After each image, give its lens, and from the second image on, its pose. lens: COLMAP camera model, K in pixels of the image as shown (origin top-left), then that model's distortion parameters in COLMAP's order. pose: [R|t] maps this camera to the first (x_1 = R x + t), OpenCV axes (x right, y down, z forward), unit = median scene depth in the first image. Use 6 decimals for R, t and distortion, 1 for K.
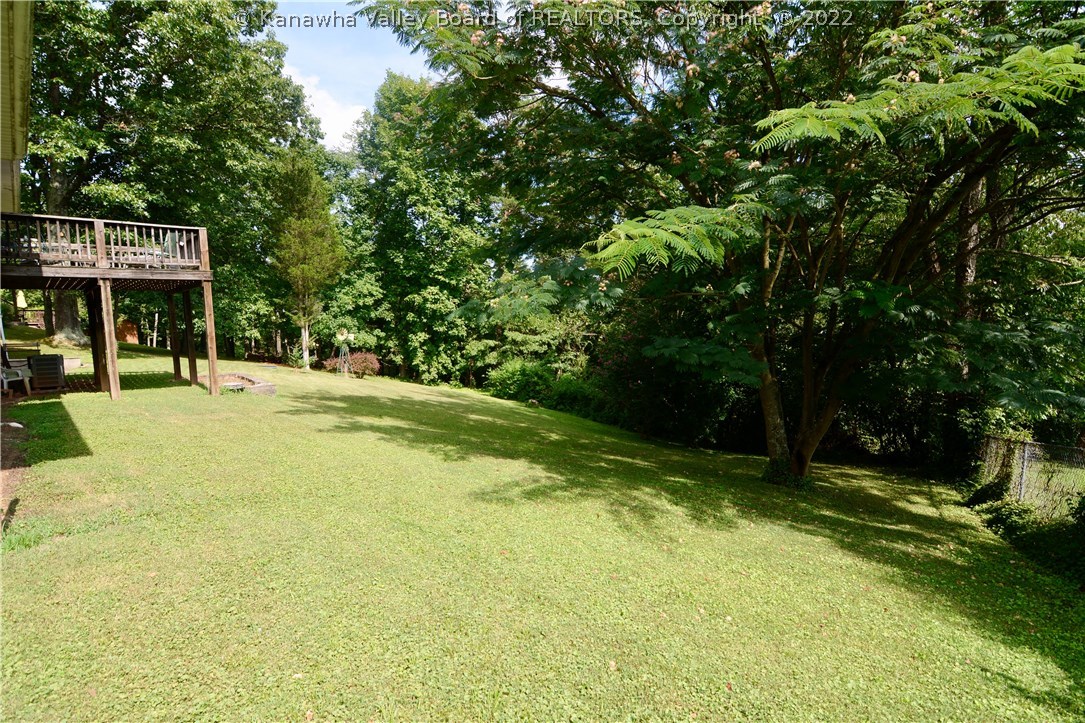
lens RADIAL K [[545.9, 0, 539.3], [0, 545.9, 364.1], [0, 0, 1]] dist [0.003792, -0.013776]
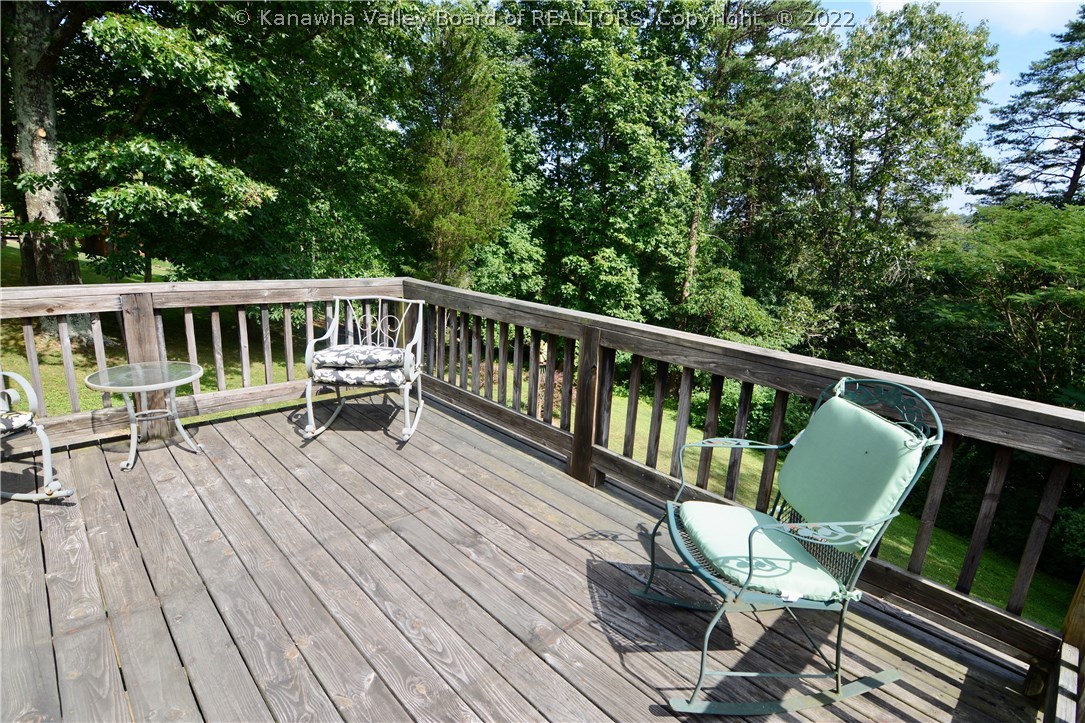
lens RADIAL K [[526.7, 0, 542.6], [0, 526.7, 368.7], [0, 0, 1]] dist [-0.003736, -0.014534]
pose [[0.996562, 0.070807, 0.043027, -0.297863], [-0.076859, 0.983977, 0.160879, -0.095635], [-0.030946, -0.163633, 0.986036, 0.337106]]
